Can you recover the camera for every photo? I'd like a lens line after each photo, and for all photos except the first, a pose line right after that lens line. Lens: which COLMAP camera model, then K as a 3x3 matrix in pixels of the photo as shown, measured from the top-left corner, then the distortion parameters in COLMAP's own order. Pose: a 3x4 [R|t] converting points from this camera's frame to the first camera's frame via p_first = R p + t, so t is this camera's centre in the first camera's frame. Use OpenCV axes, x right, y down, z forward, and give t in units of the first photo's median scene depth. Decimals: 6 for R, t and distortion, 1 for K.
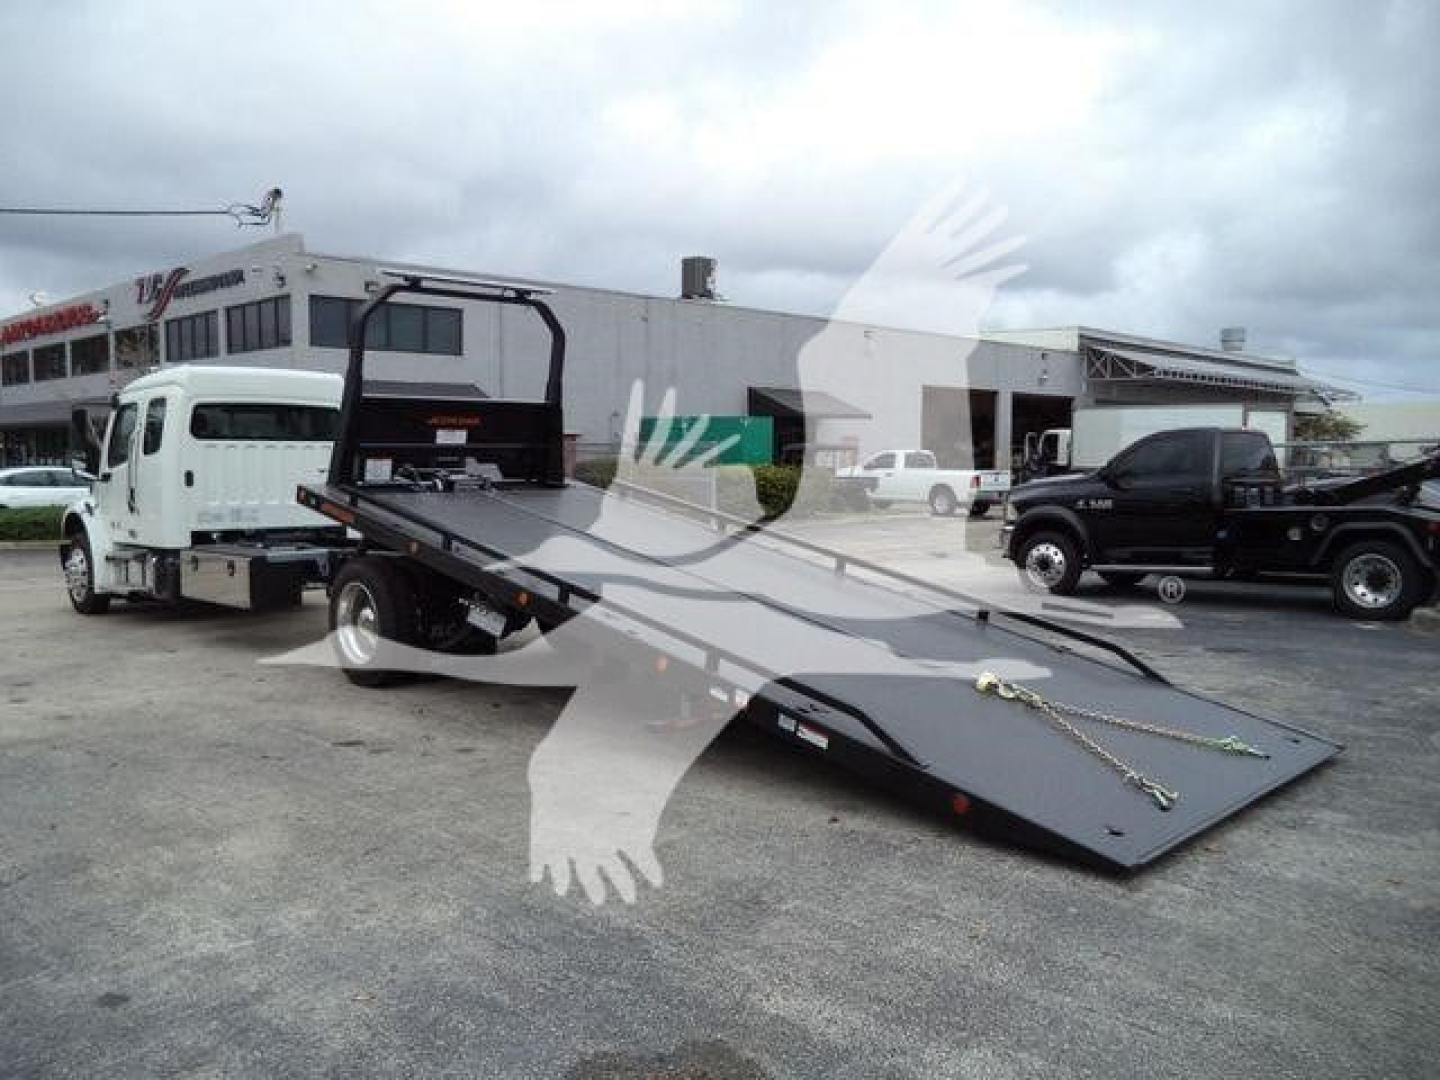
lens RADIAL K [[1173.1, 0, 721.4], [0, 1173.1, 537.8], [0, 0, 1]] dist [-0.045267, 0.023243]
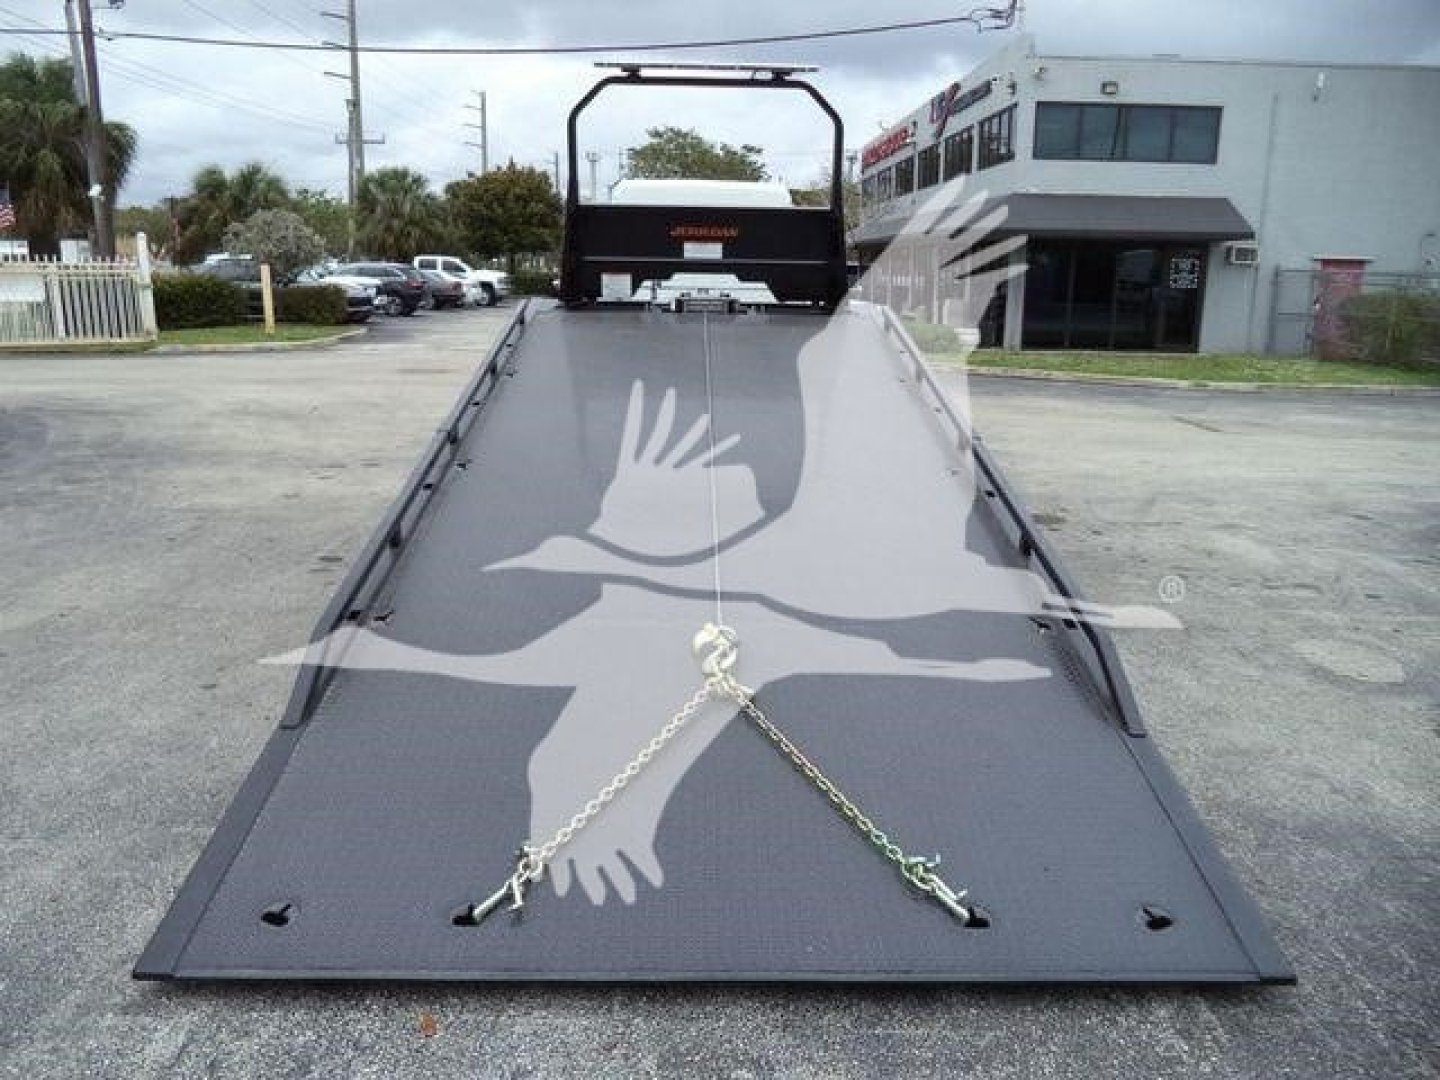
lens RADIAL K [[1173.1, 0, 732.3], [0, 1173.1, 547.8], [0, 0, 1]] dist [-0.045267, 0.023243]
pose [[0.721427, 0.173401, -0.670429, 0.200931], [-0.068164, 0.981222, 0.180436, -0.012805], [0.689128, -0.084472, 0.719699, 0.172388]]
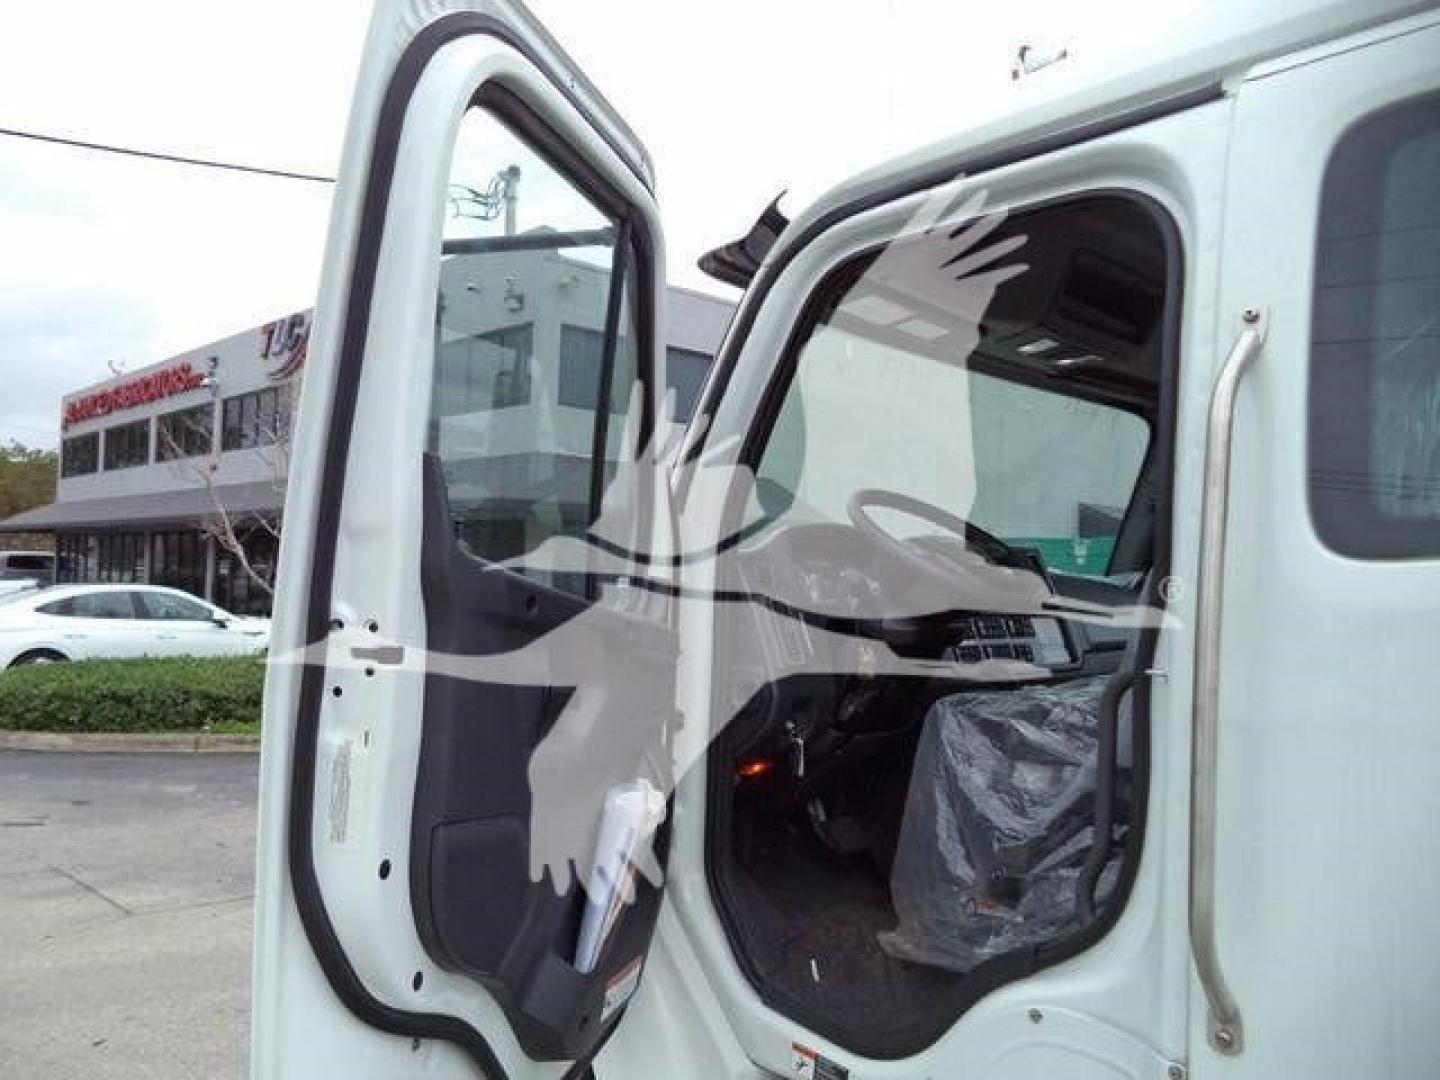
lens RADIAL K [[1173.1, 0, 712.8], [0, 1173.1, 540.0], [0, 0, 1]] dist [-0.045267, 0.023243]
pose [[0.998967, 0.027511, -0.036157, -0.317991], [-0.031404, 0.993220, -0.111931, -0.032175], [0.032832, 0.112951, 0.993058, 0.501963]]
